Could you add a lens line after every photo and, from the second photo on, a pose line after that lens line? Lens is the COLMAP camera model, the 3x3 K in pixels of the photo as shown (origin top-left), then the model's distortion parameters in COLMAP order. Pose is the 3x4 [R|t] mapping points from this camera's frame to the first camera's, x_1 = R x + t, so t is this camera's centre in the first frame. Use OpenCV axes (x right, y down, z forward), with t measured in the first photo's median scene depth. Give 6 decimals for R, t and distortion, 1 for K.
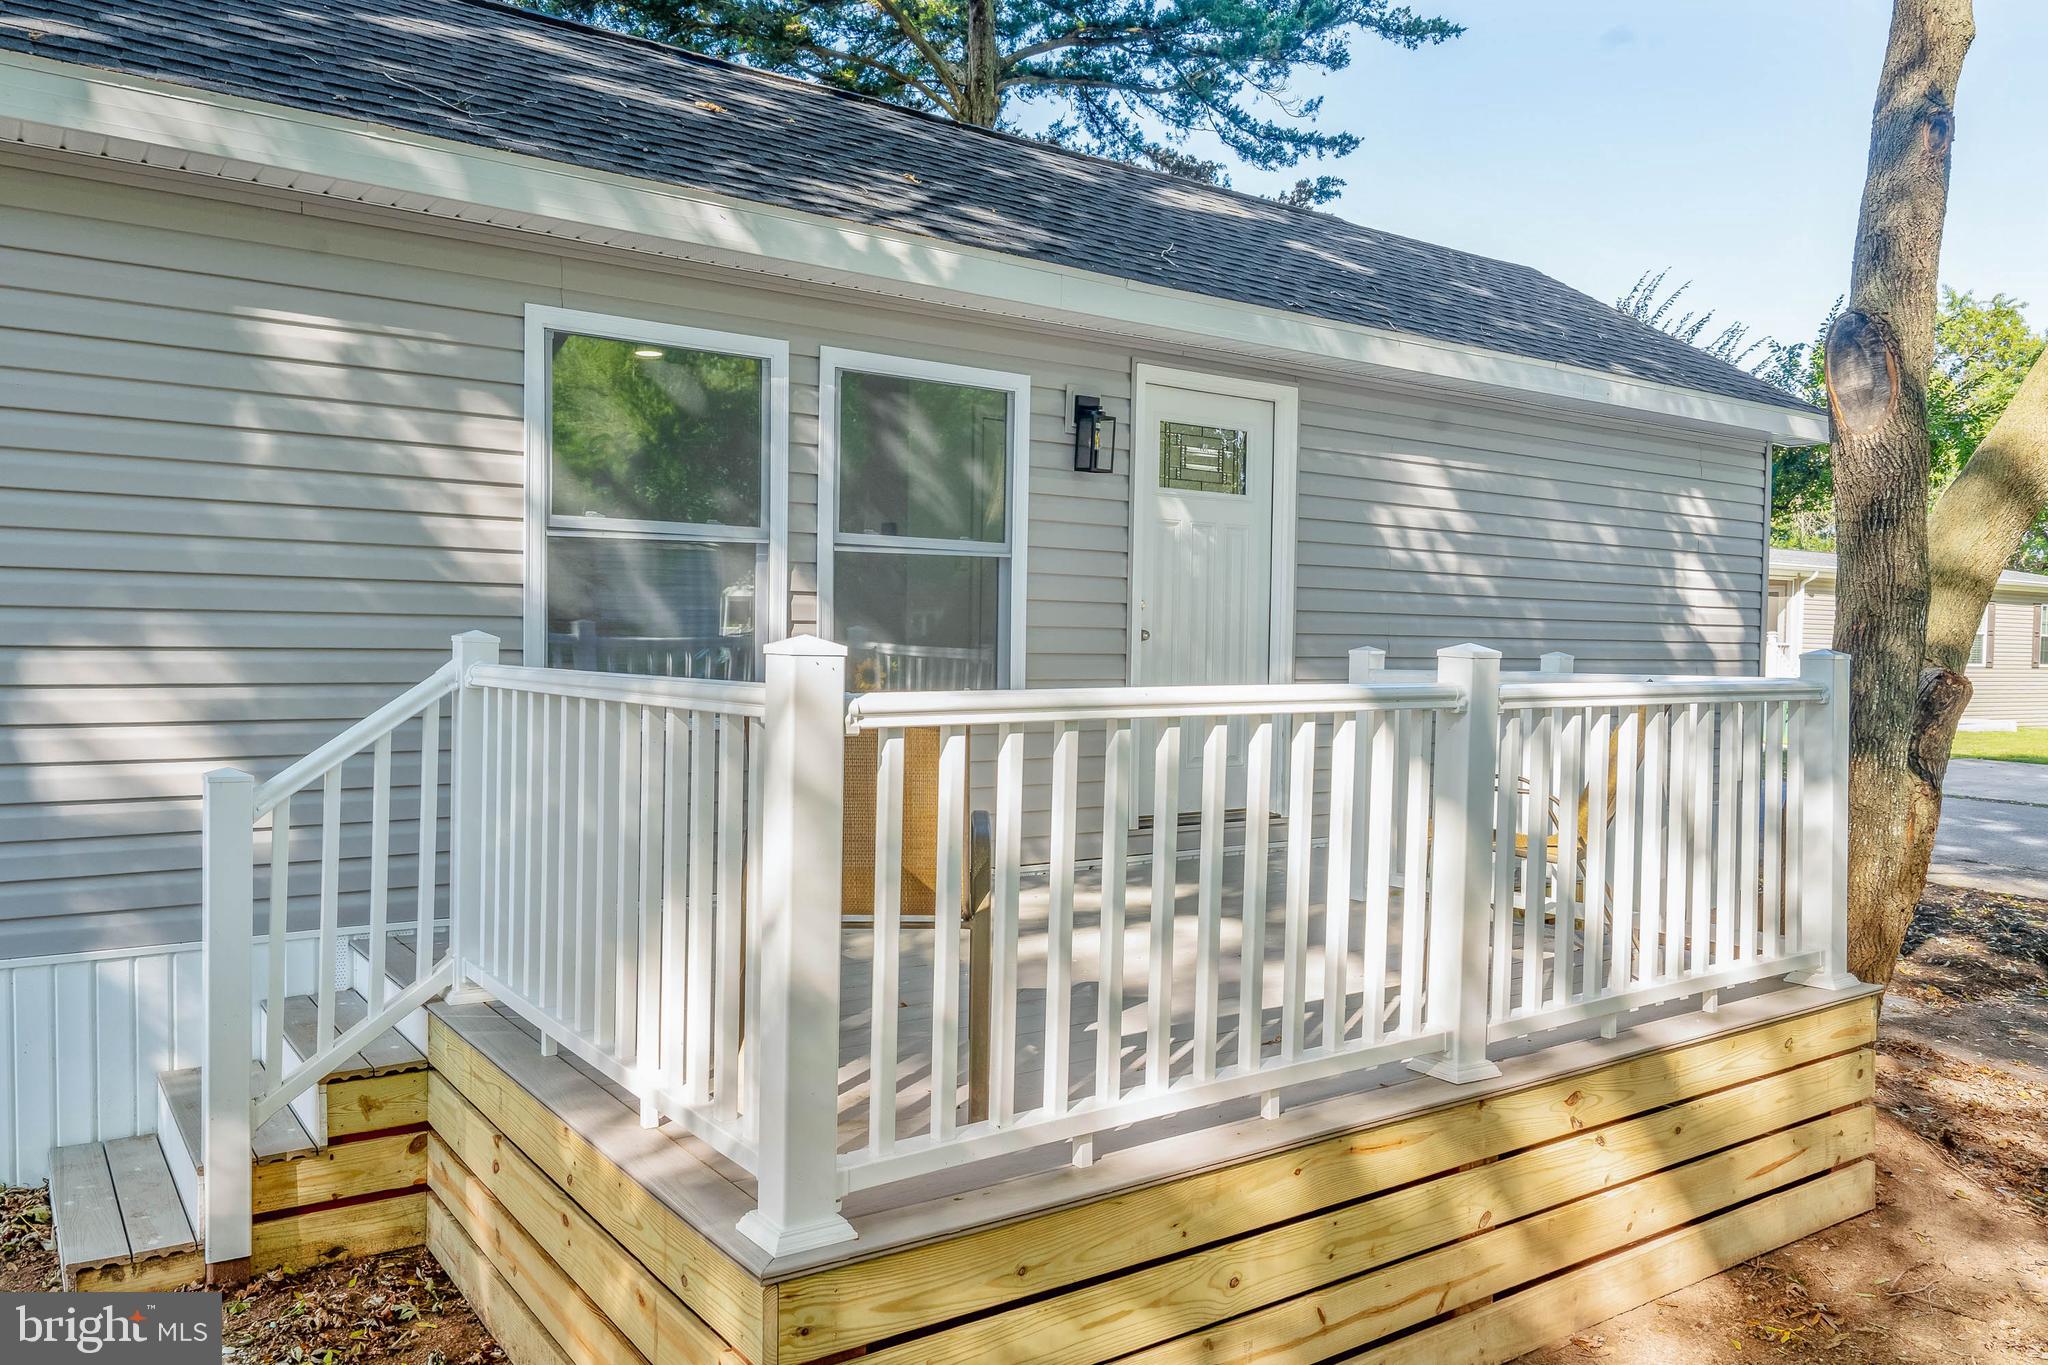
lens RADIAL K [[1482.0, 0, 1024.2], [0, 1482.0, 680.9], [0, 0, 1]] dist [-0.010191, -0.001388]
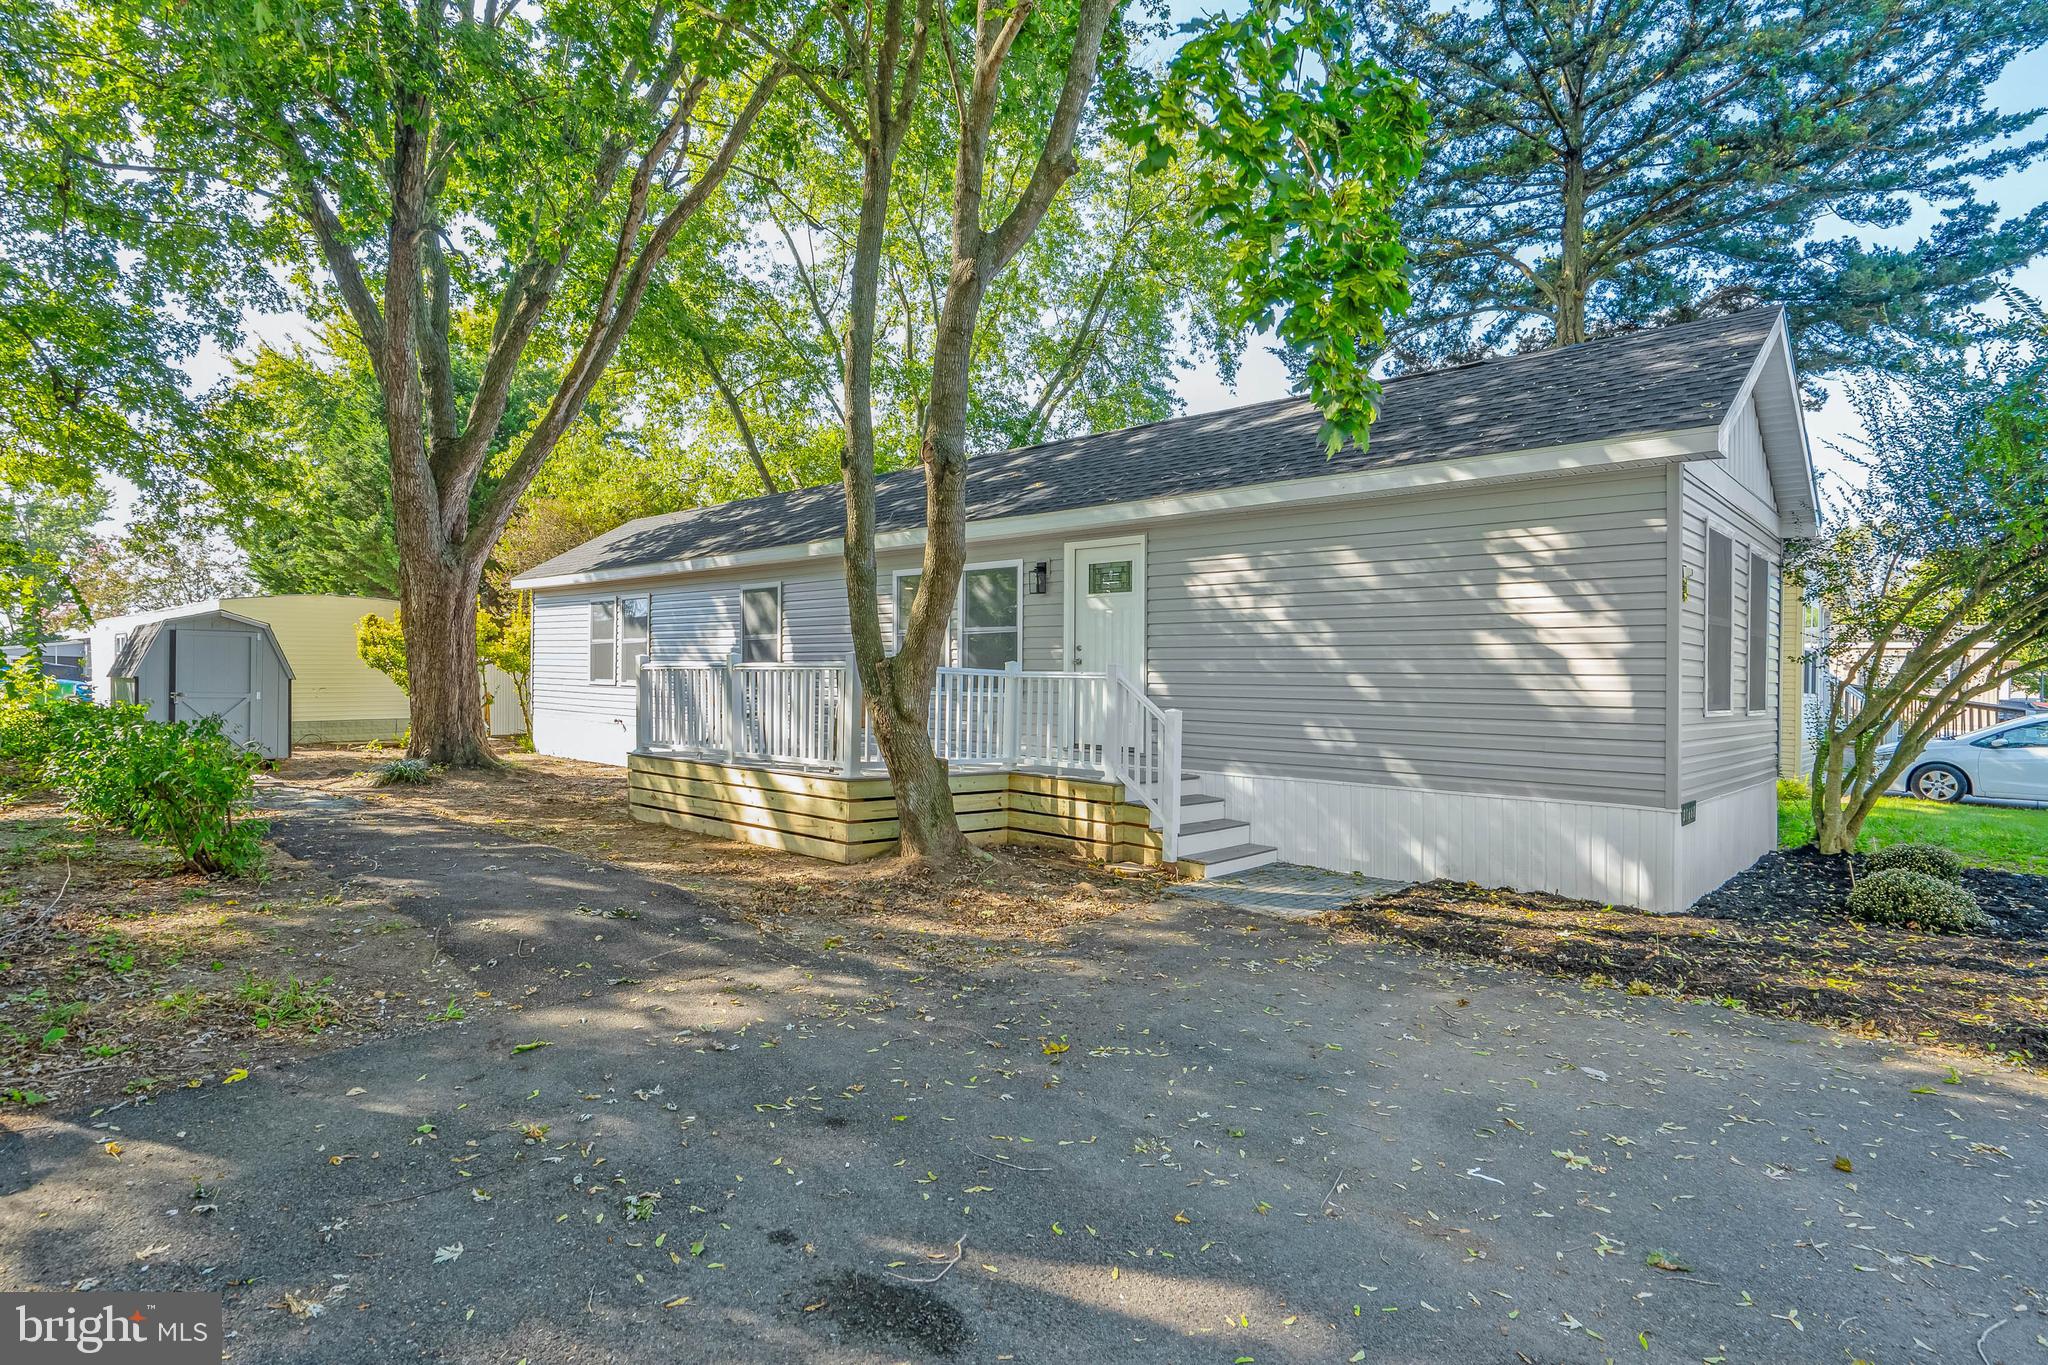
lens RADIAL K [[1042.8, 0, 1025.7], [0, 1042.8, 680.4], [0, 0, 1]] dist [0.000457, 0.000012]
pose [[0.197948, -0.011917, -0.980140, 1.712000], [-0.038345, 0.999067, -0.019891, 0.036551], [0.979462, 0.041521, 0.197306, 0.644580]]
